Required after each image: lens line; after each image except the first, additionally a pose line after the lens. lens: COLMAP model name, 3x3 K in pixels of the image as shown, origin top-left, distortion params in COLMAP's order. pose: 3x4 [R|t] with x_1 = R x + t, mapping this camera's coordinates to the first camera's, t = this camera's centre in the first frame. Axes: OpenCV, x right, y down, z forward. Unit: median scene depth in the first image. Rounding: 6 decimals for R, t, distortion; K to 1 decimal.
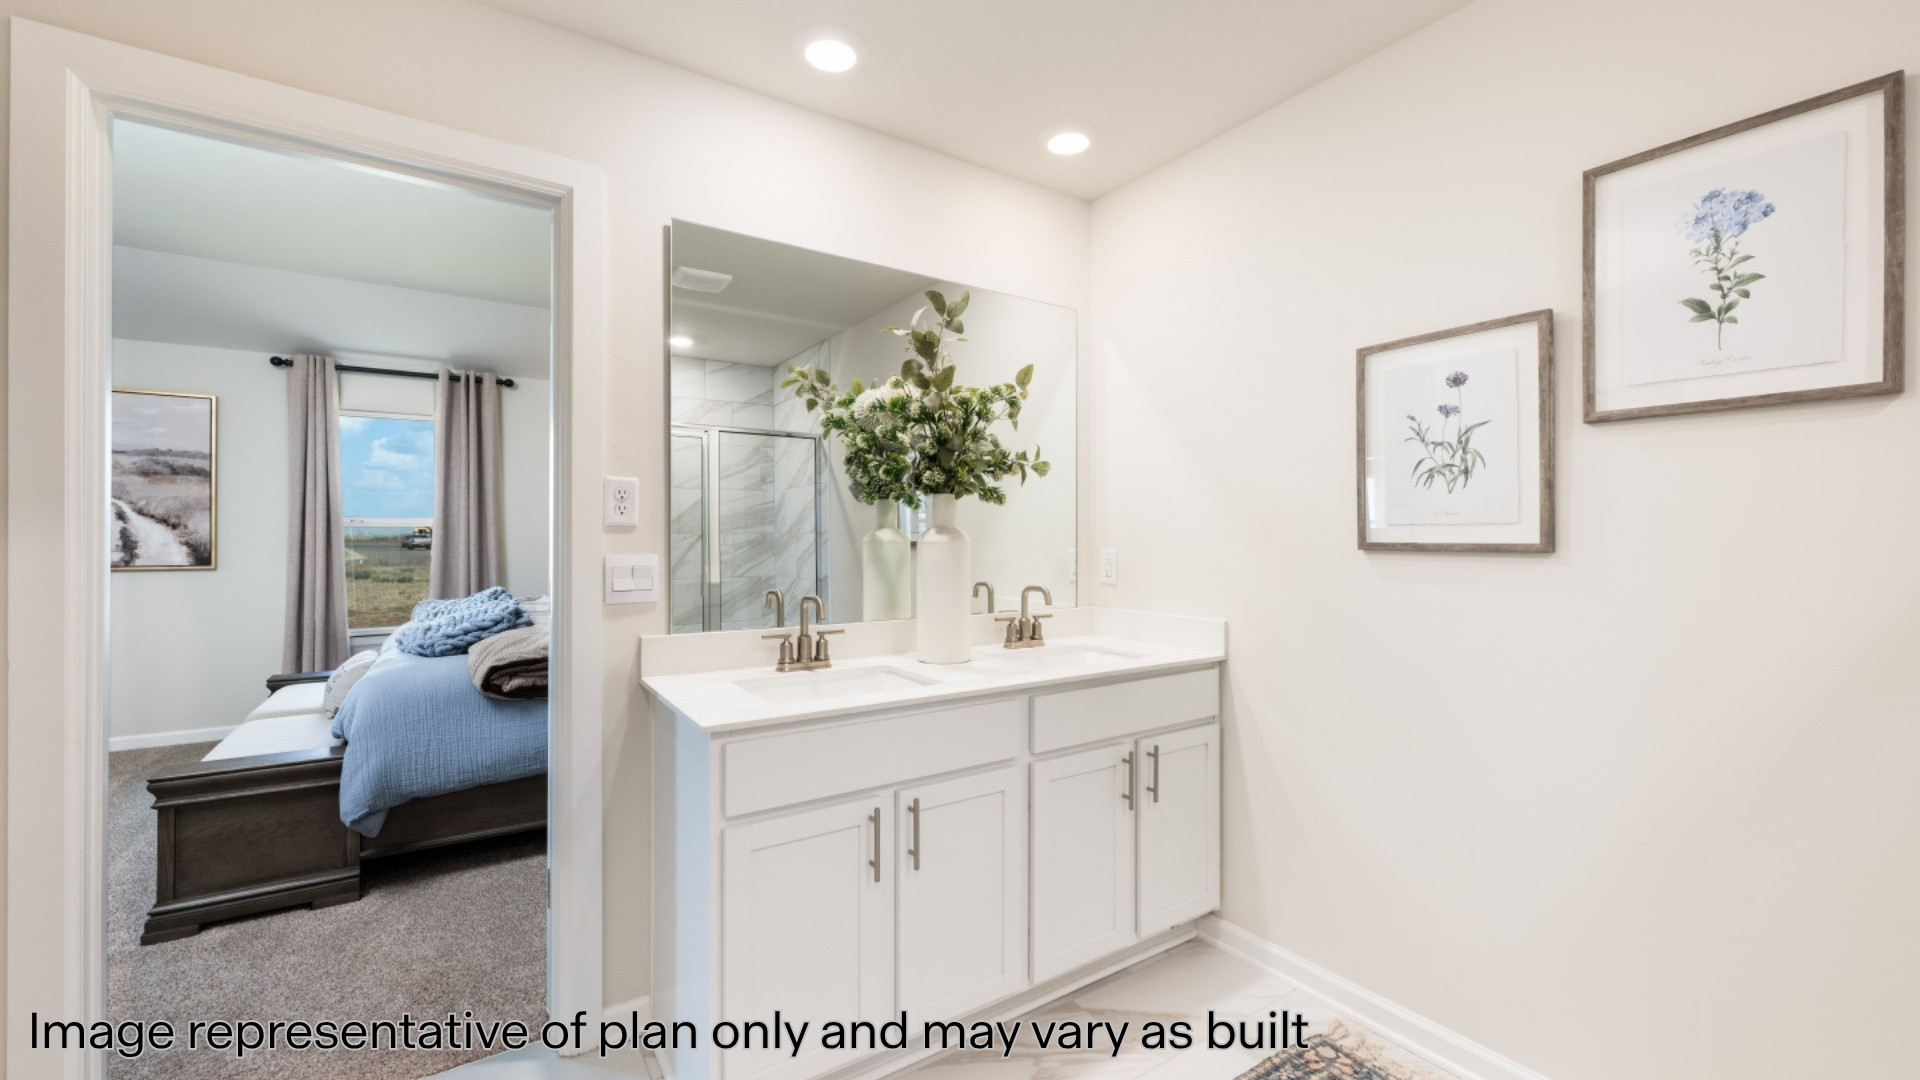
lens RADIAL K [[760.9, 0, 956.3], [0, 760.9, 537.7], [0, 0, 1]] dist [0.000041, -0.000218]
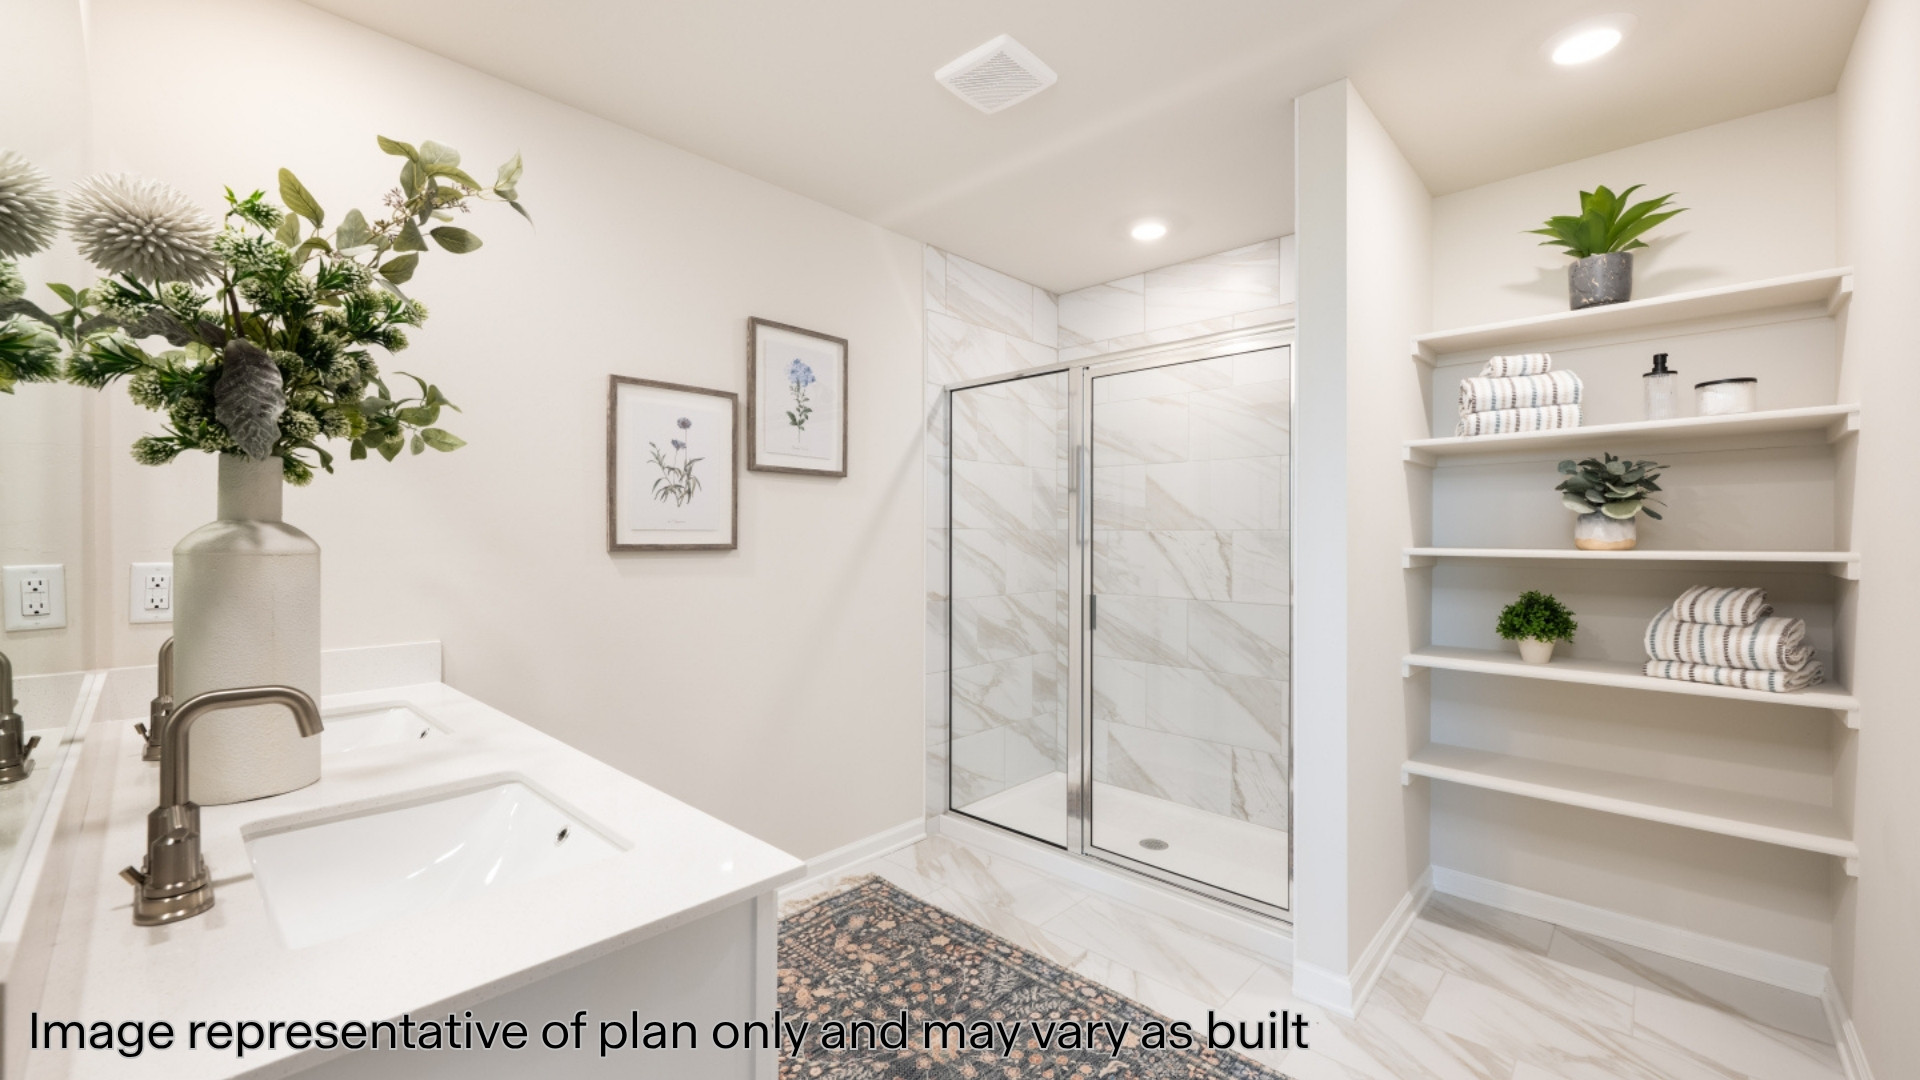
lens RADIAL K [[760.9, 0, 956.3], [0, 760.9, 537.7], [0, 0, 1]] dist [0.000041, -0.000218]
pose [[-0.224897, 0.003090, 0.974378, -0.828049], [0.001620, 0.999995, -0.002798, 0.000290], [-0.974381, 0.000949, -0.224901, 0.895739]]
